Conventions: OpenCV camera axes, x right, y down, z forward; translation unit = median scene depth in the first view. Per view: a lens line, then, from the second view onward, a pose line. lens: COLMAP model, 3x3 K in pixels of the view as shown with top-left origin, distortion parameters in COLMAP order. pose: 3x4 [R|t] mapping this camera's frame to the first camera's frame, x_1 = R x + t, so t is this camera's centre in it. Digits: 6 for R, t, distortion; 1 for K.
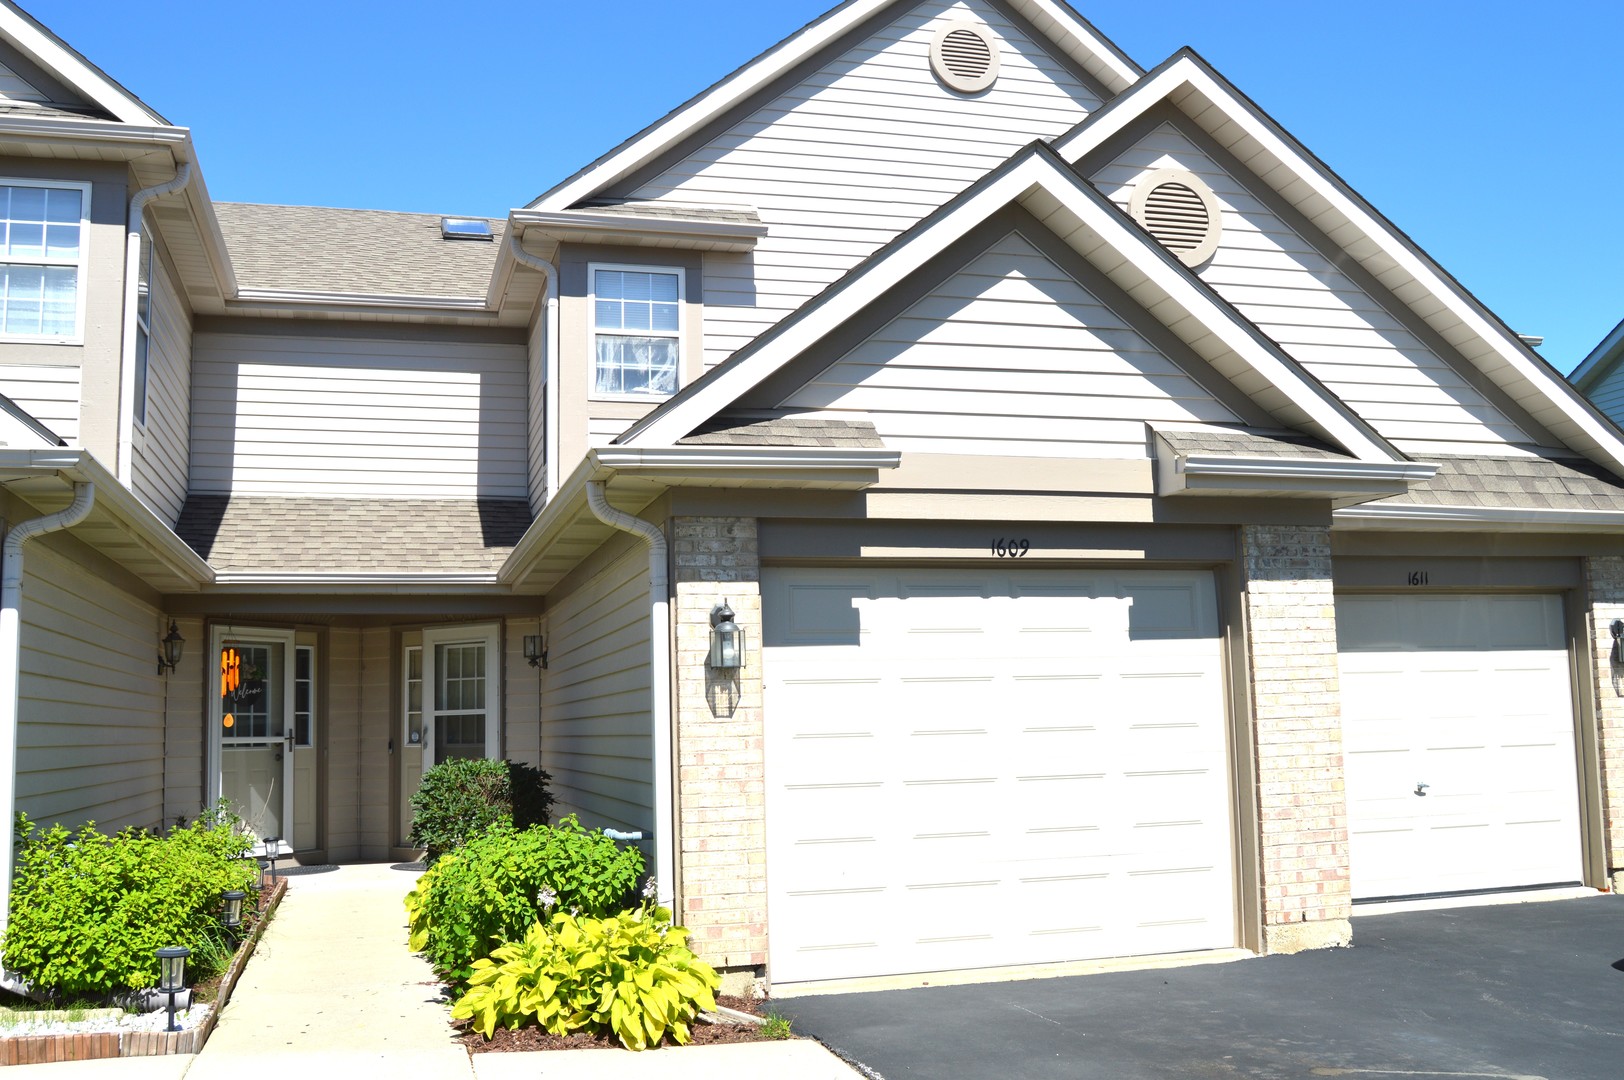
lens RADIAL K [[1514.3, 0, 812.0], [0, 1514.3, 540.0], [0, 0, 1]] dist [-0.075861, -0.000135]
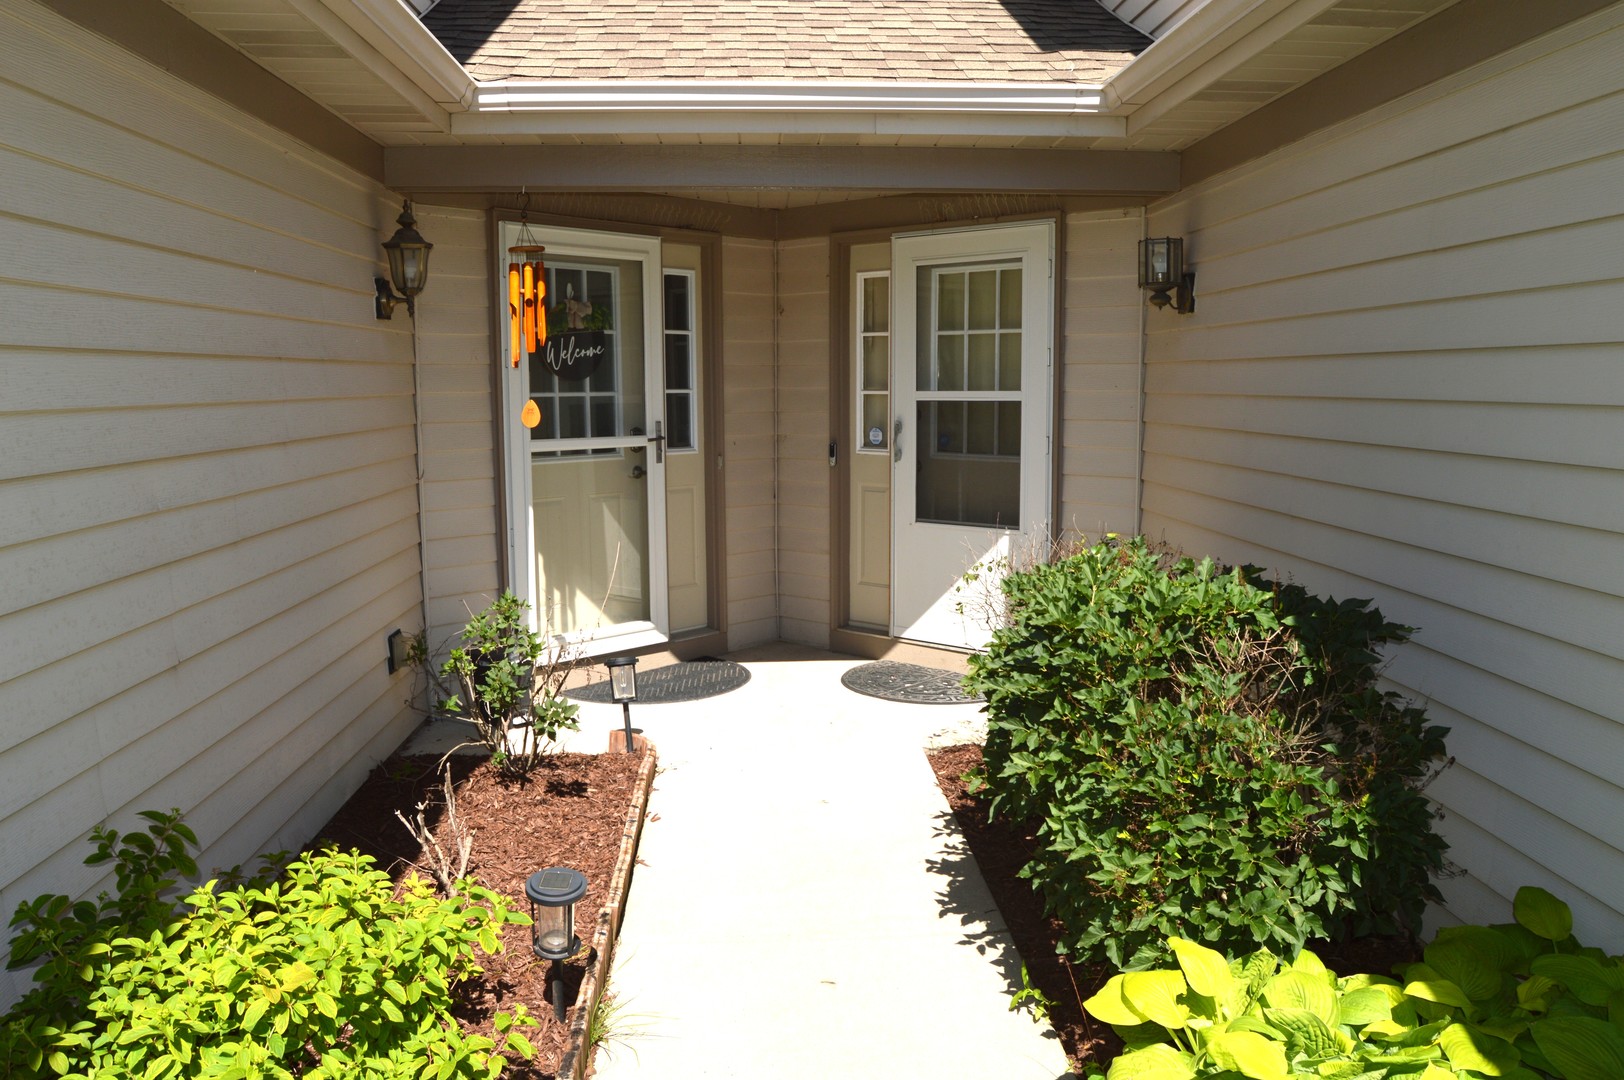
lens RADIAL K [[1290.6, 0, 818.9], [0, 1290.6, 537.4], [0, 0, 1]] dist [-0.092052, 0.039175]
pose [[0.975491, 0.045760, -0.215228, -0.188157], [0.007895, 0.970228, 0.242064, 0.054042], [0.219897, -0.237831, 0.946088, 0.560231]]
